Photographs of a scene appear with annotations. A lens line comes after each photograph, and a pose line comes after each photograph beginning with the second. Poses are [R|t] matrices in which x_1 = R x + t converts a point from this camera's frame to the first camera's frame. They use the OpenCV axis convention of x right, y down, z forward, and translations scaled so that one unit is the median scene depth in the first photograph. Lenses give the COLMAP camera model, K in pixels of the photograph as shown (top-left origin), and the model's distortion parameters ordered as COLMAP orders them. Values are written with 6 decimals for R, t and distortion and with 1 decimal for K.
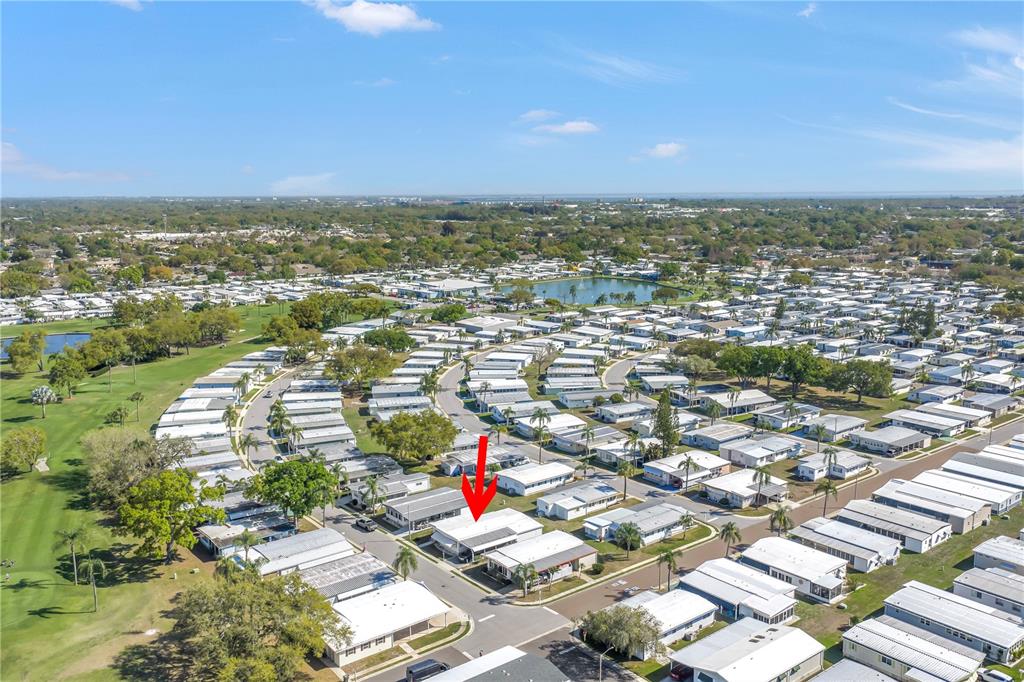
lens RADIAL K [[863.7, 0, 512.0], [0, 863.7, 341.0], [0, 0, 1]] dist [-0.005076, 0.000737]
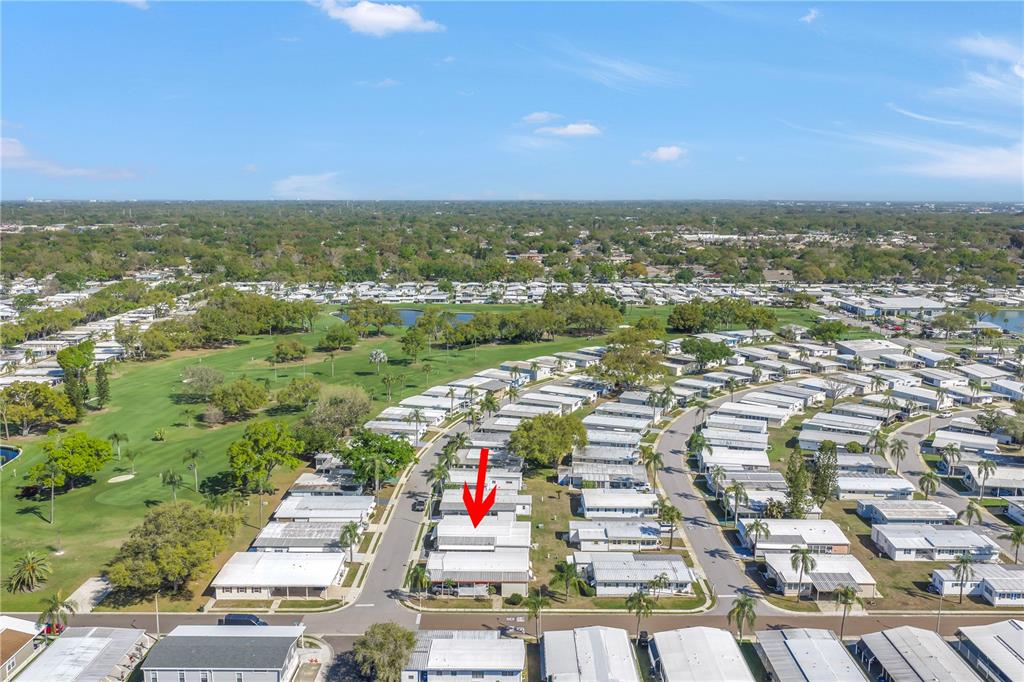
lens RADIAL K [[863.7, 0, 512.0], [0, 863.7, 341.0], [0, 0, 1]] dist [-0.005076, 0.000737]
pose [[0.783466, 0.114356, -0.610823, 0.584304], [-0.116511, 0.992523, 0.036374, -0.044181], [0.610415, 0.042670, 0.790931, 0.224047]]
